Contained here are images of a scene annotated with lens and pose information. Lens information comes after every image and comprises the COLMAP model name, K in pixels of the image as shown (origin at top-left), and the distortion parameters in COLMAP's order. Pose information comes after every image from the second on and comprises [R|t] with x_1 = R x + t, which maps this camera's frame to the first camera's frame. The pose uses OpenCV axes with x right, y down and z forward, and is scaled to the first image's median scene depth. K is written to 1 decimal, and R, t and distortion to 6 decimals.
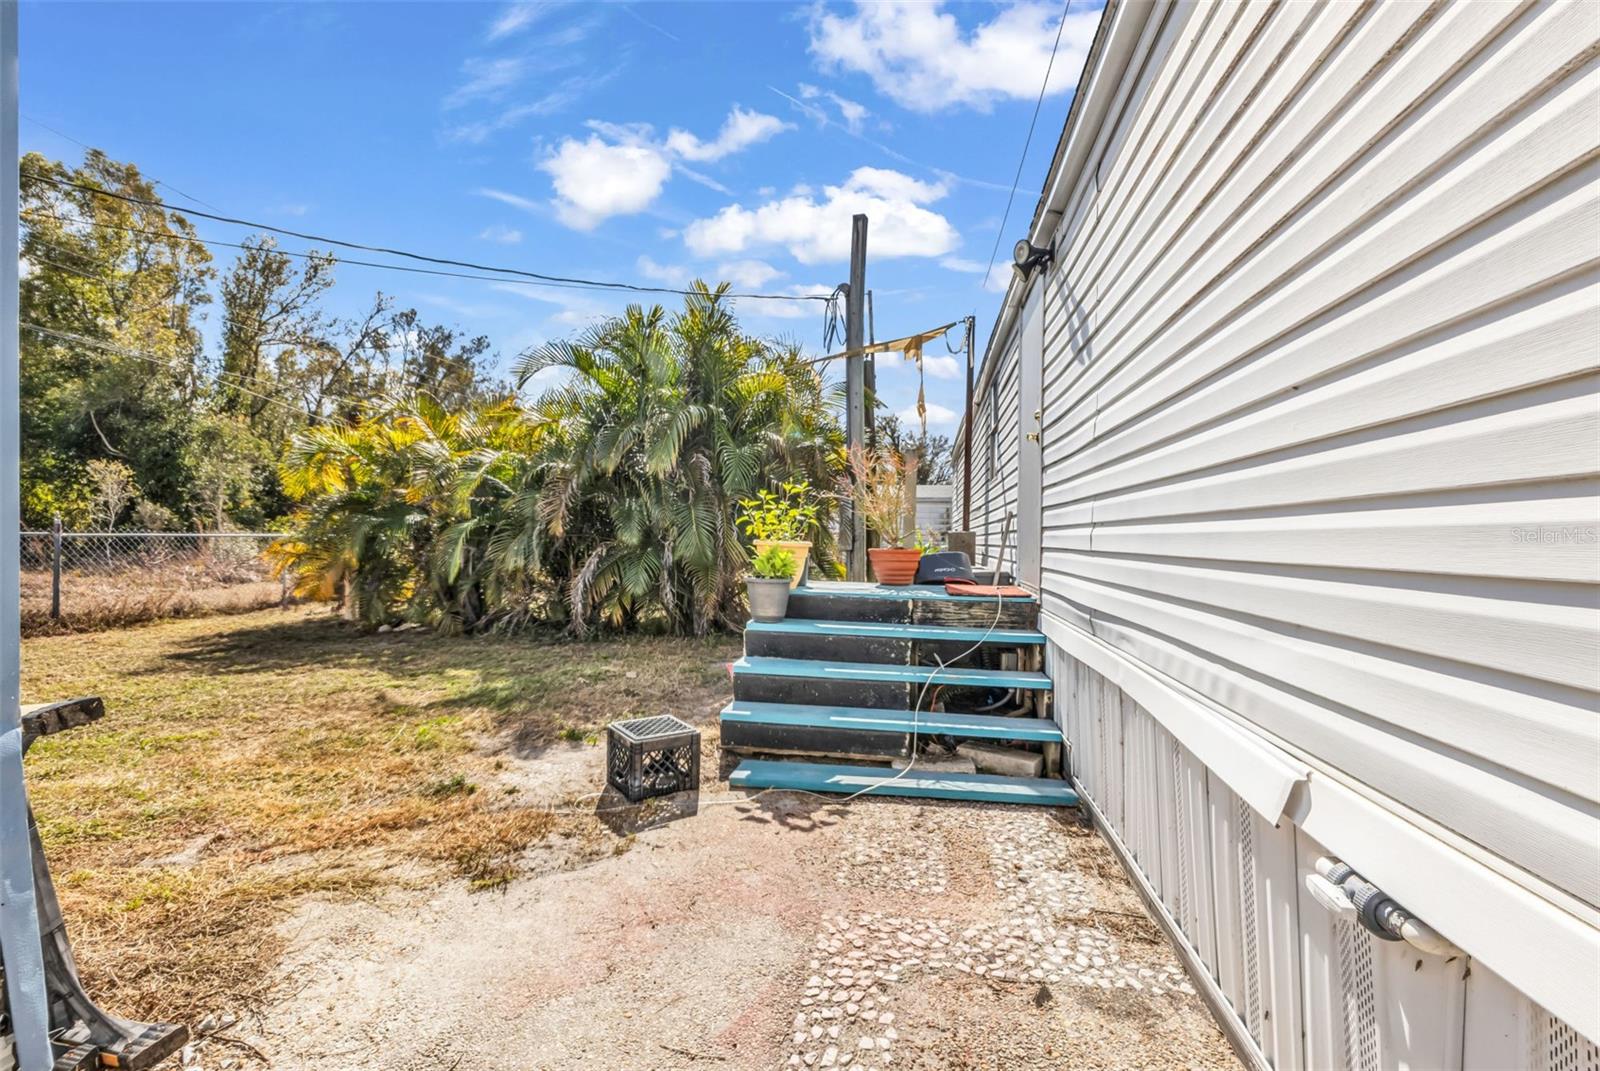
lens RADIAL K [[684.0, 0, 788.8], [0, 684.0, 533.2], [0, 0, 1]] dist [-0.000907, -0.000774]
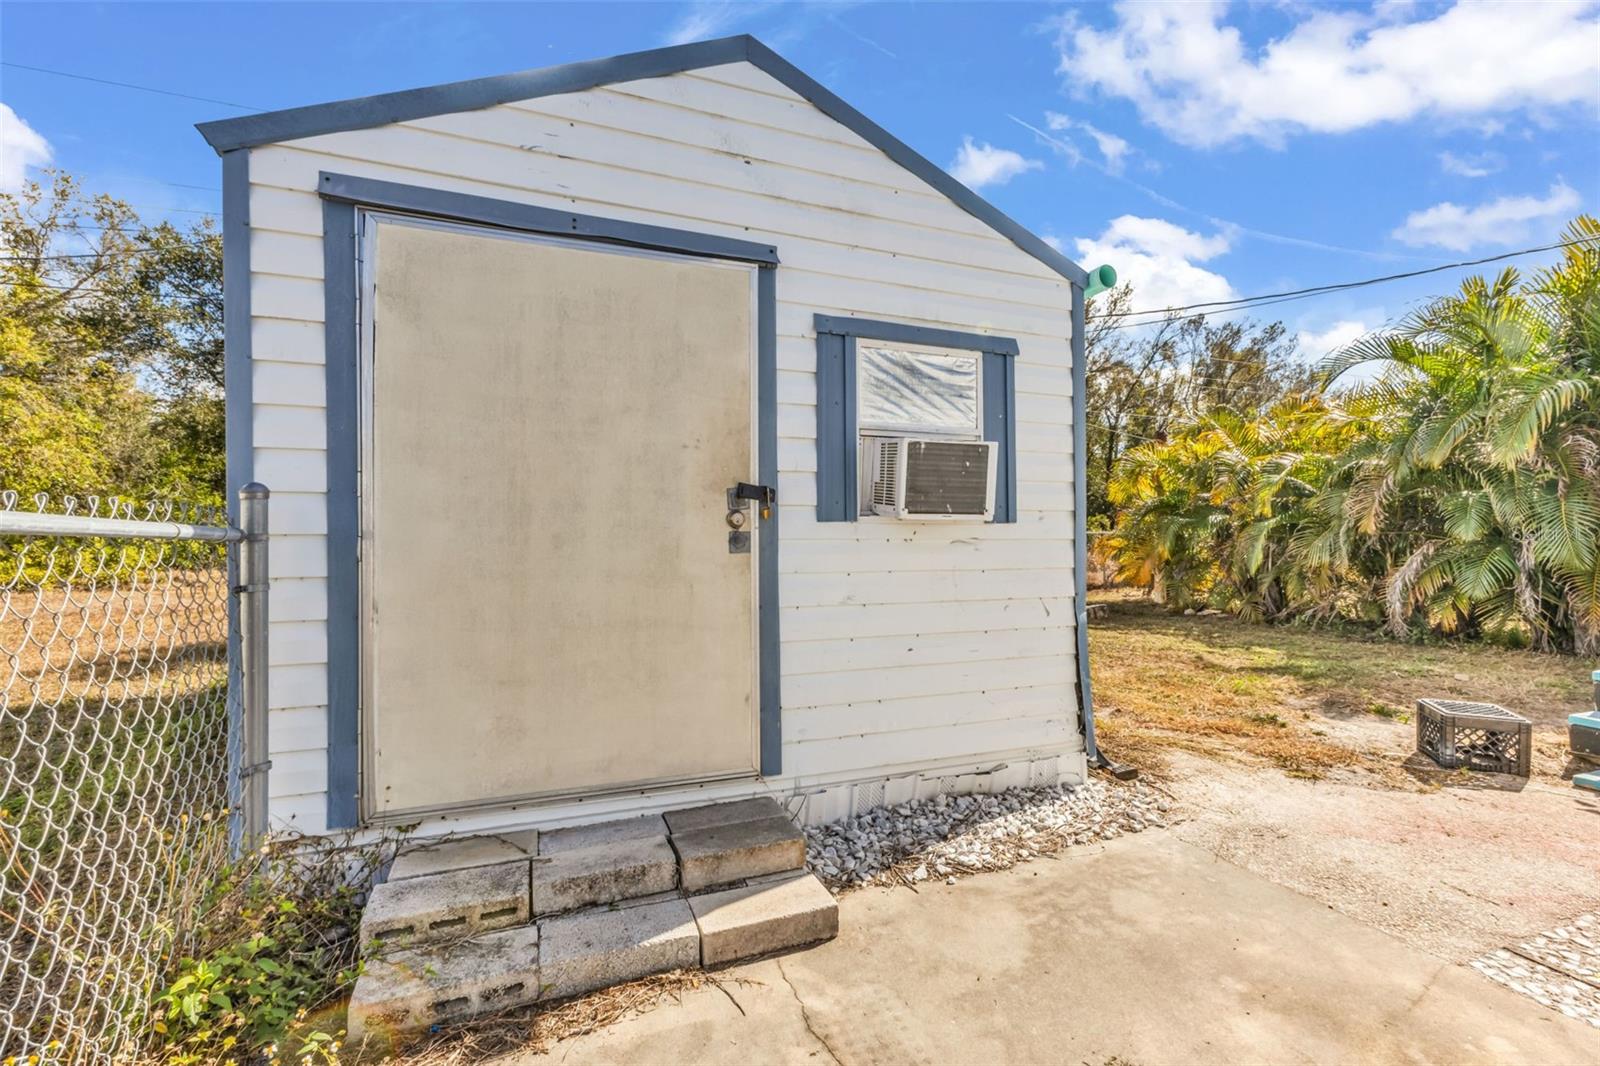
lens RADIAL K [[684.0, 0, 788.8], [0, 684.0, 530.7], [0, 0, 1]] dist [-0.000907, -0.000774]
pose [[0.507364, -0.003051, -0.861727, 0.087761], [0.003421, 0.999993, -0.001527, -0.001469], [0.861725, -0.002173, 0.507371, -0.226961]]
